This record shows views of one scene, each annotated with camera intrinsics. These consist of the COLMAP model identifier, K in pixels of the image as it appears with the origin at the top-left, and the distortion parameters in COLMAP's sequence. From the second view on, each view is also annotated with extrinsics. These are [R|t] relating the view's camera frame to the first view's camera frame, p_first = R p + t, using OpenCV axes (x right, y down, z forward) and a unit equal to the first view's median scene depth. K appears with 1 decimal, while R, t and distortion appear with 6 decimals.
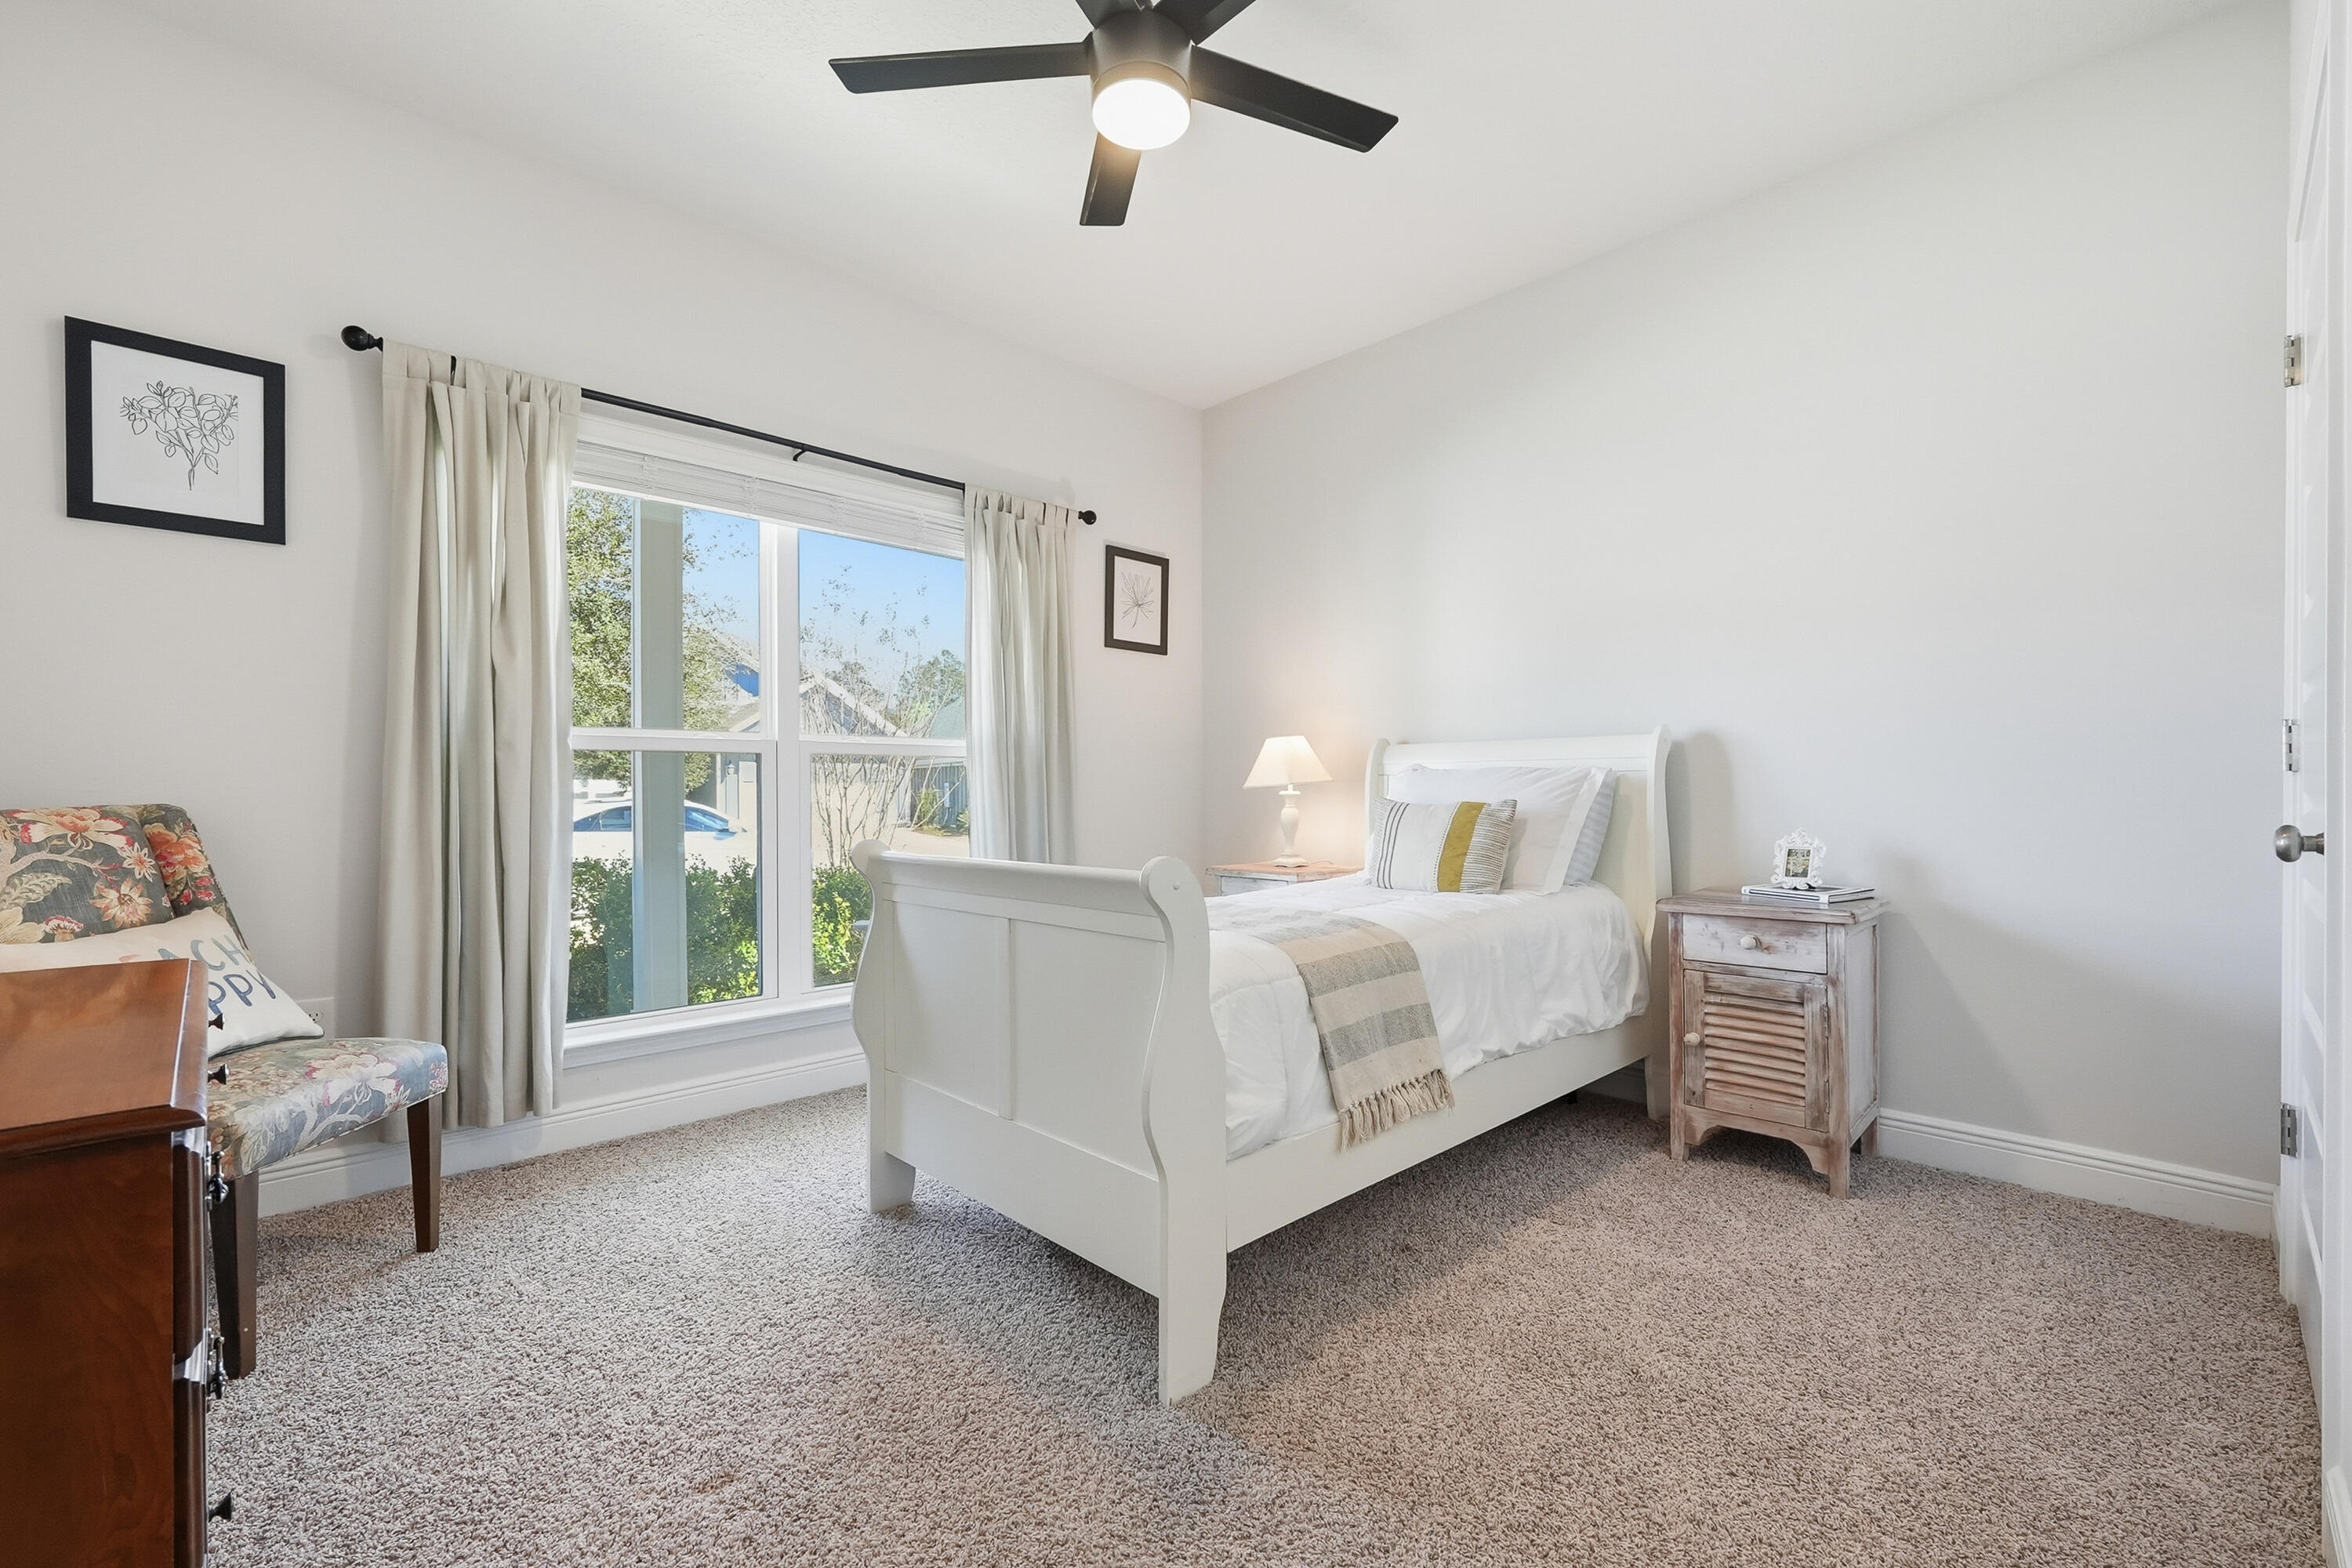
lens RADIAL K [[1012.4, 0, 1168.7], [0, 1012.4, 789.2], [0, 0, 1]] dist [0.001541, -0.001089]
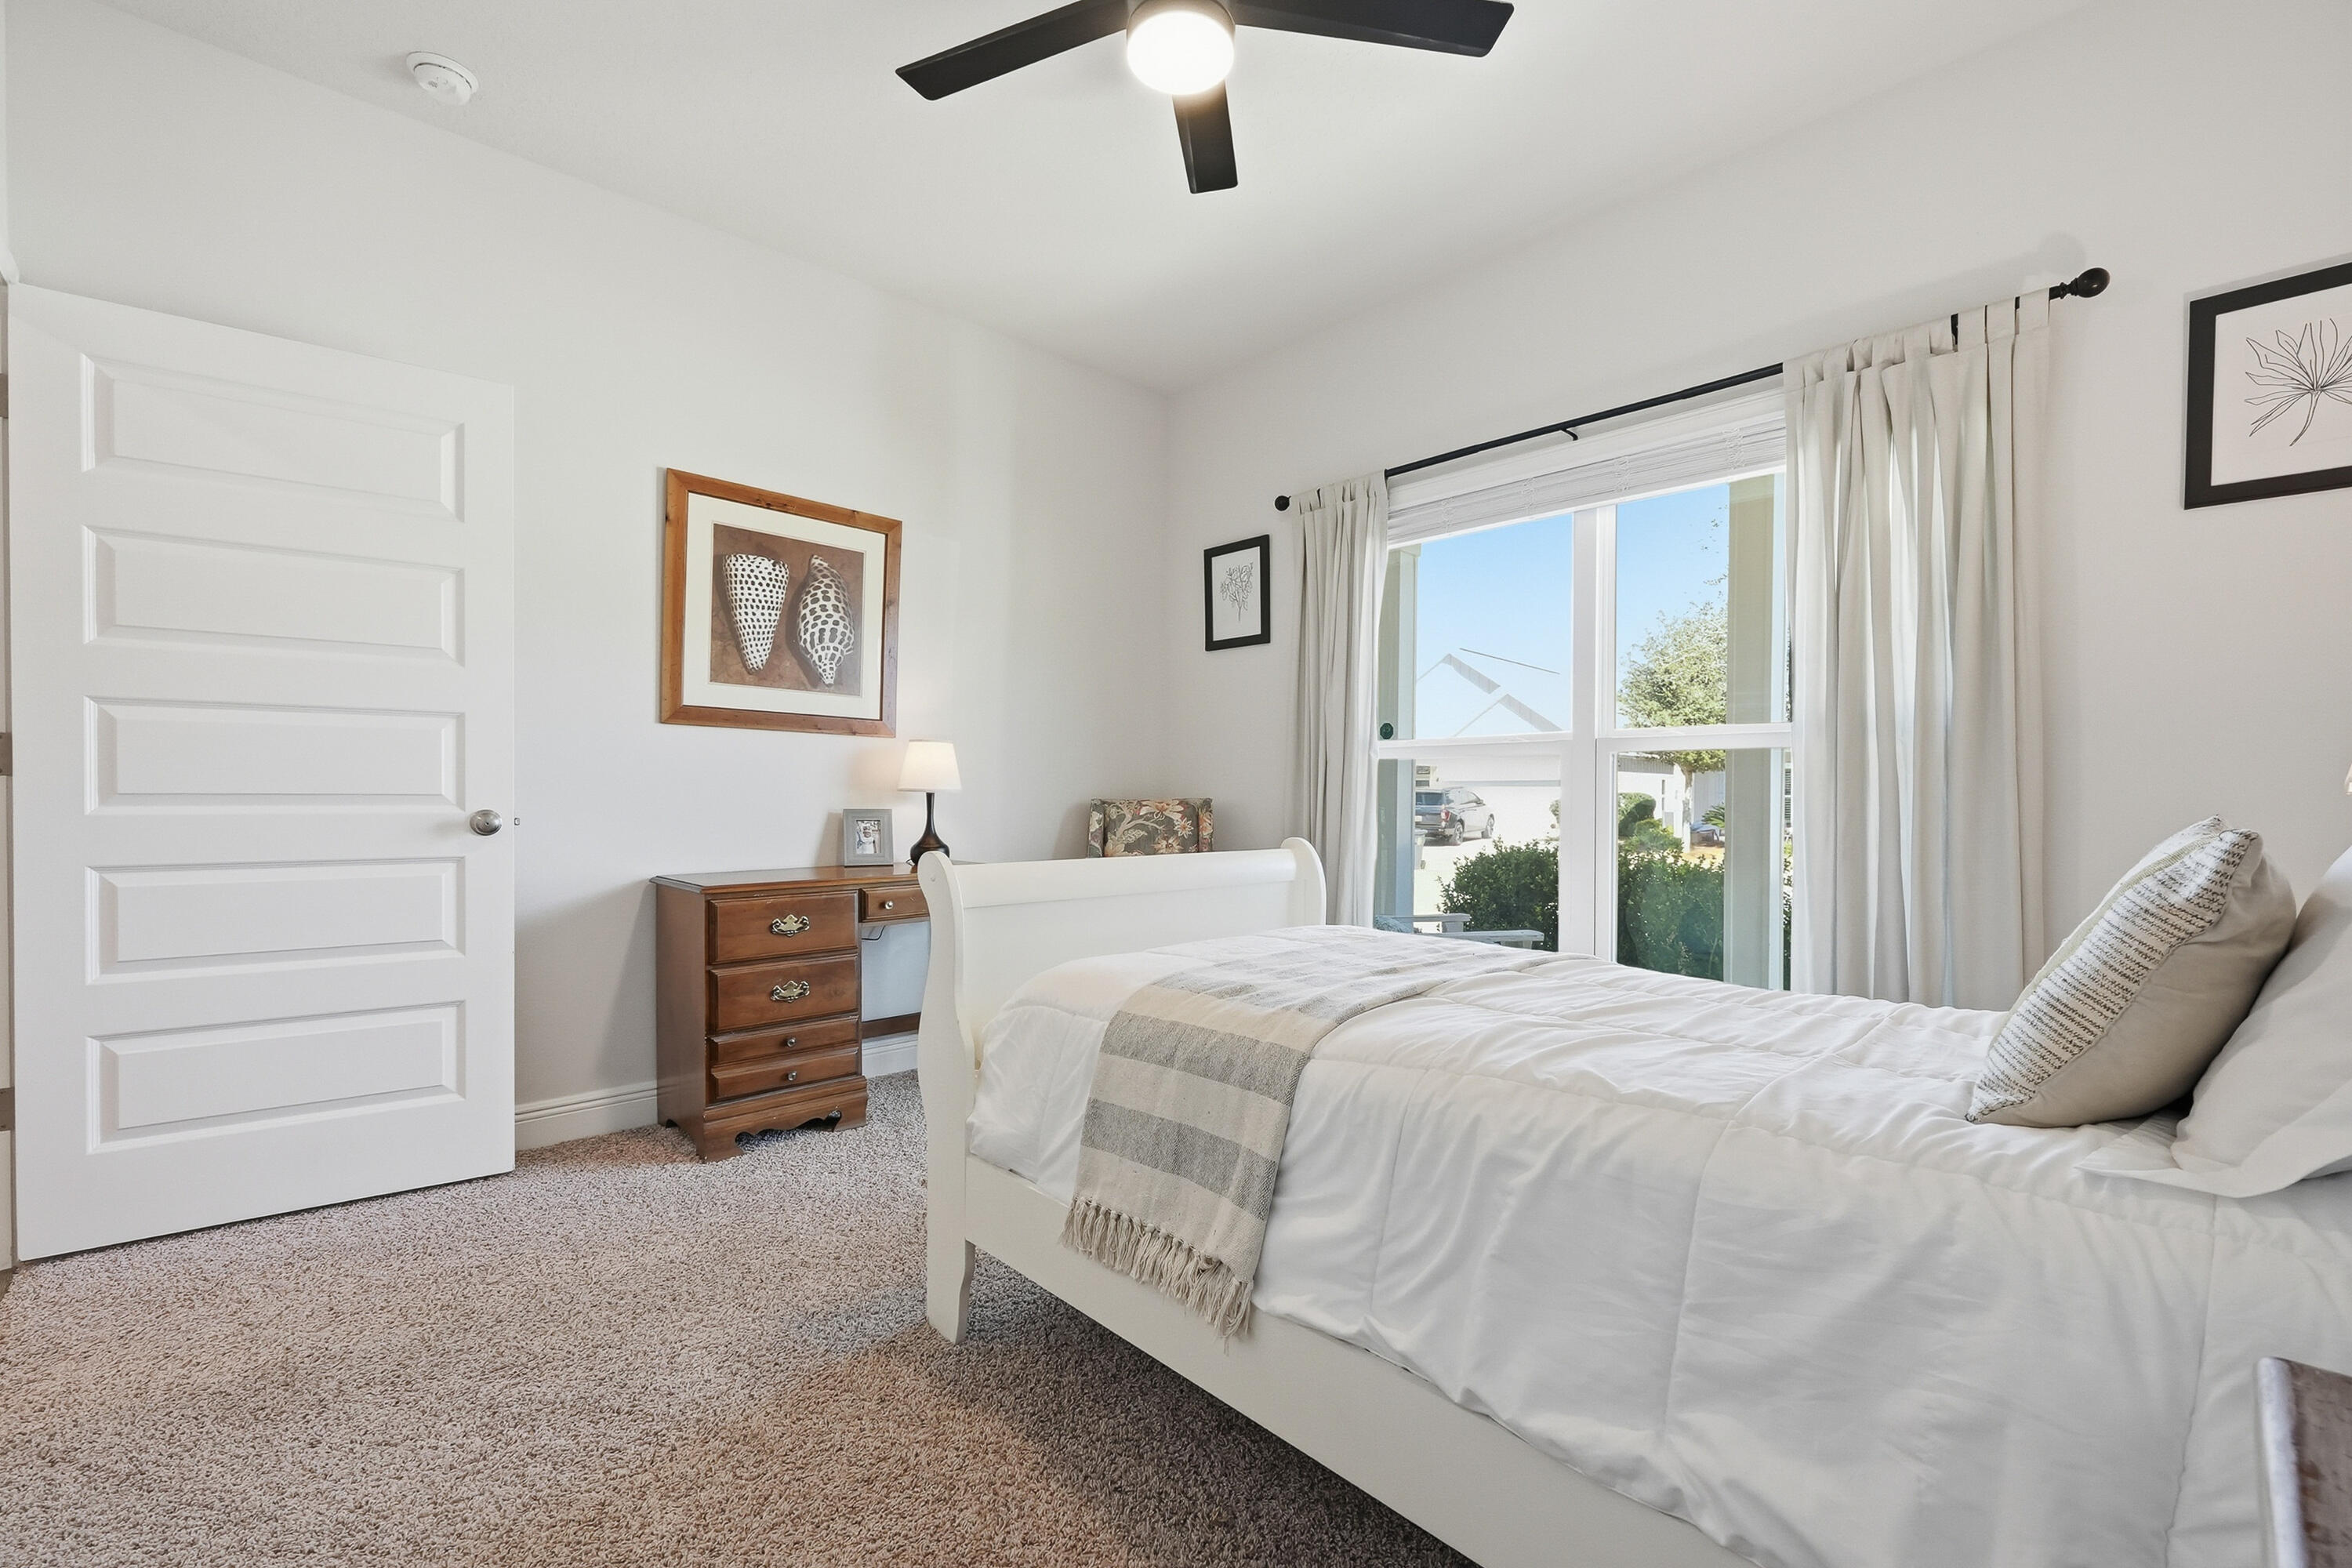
lens RADIAL K [[1012.4, 0, 1168.5], [0, 1012.4, 789.2], [0, 0, 1]] dist [0.001541, -0.001089]
pose [[-0.036199, 0.010928, -0.999285, 0.852868], [0.008863, 0.999904, 0.010614, -0.021023], [0.999305, -0.008473, -0.036292, 0.955142]]
